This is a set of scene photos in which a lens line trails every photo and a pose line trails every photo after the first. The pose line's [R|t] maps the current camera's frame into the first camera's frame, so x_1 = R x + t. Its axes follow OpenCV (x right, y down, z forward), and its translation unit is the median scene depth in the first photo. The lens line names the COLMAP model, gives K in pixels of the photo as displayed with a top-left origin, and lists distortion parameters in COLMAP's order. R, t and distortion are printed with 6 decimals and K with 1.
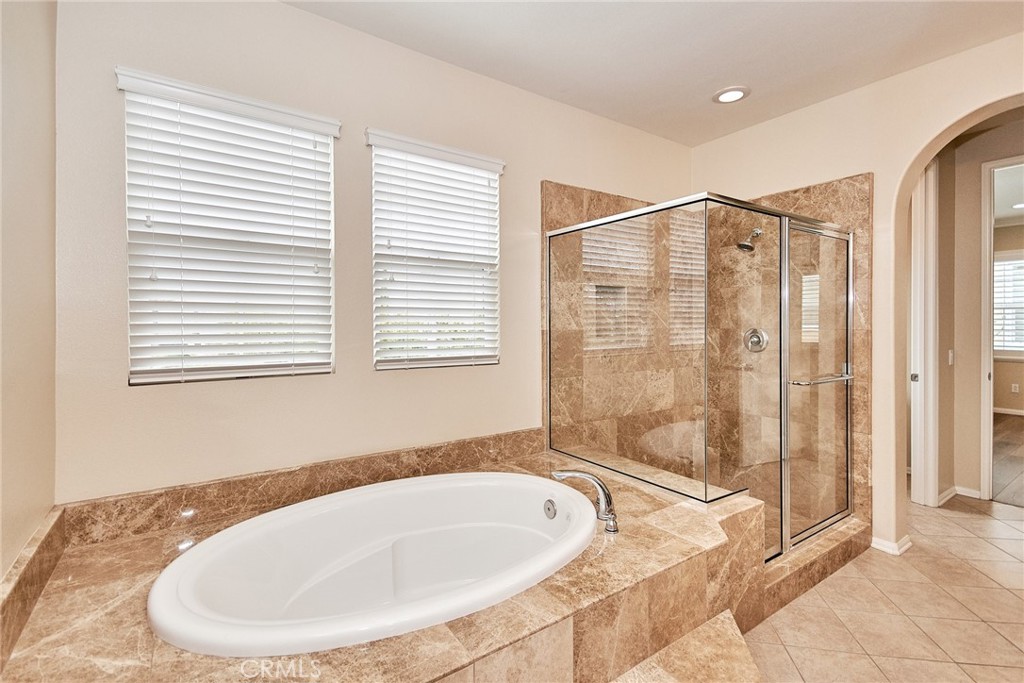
lens RADIAL K [[460.1, 0, 512.3], [0, 460.1, 313.5], [0, 0, 1]] dist [0.001667, -0.000060]
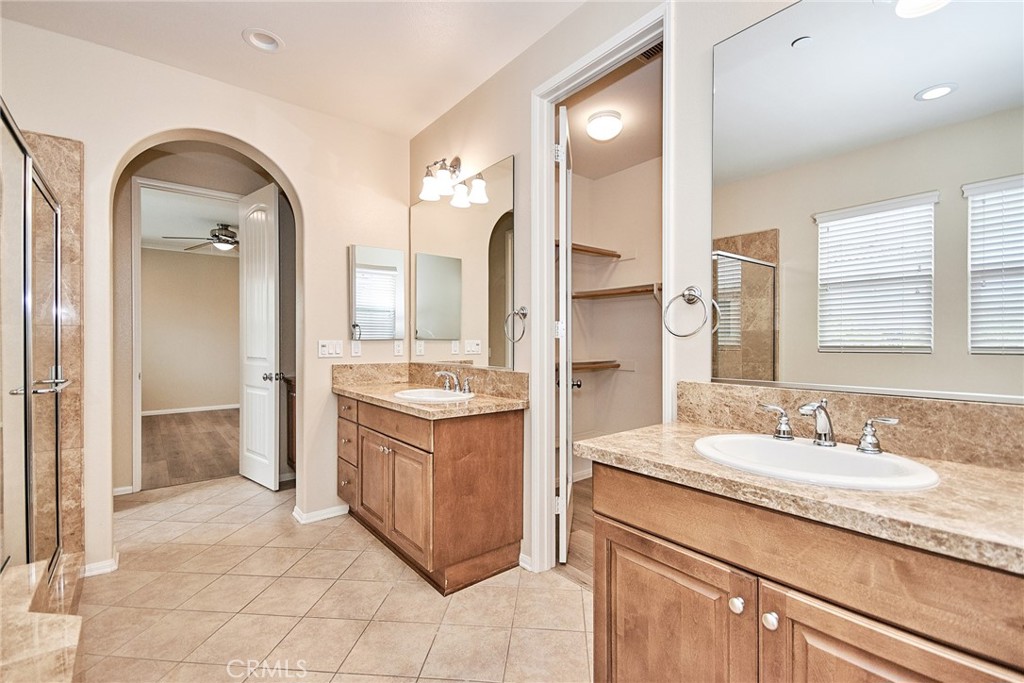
lens RADIAL K [[460.9, 0, 509.4], [0, 460.9, 341.9], [0, 0, 1]] dist [0.001865, -0.007198]
pose [[-0.062731, -0.000336, 0.998030, -0.120783], [-0.008550, 0.999963, -0.000201, 0.059365], [-0.997994, -0.008545, -0.062732, 0.263049]]
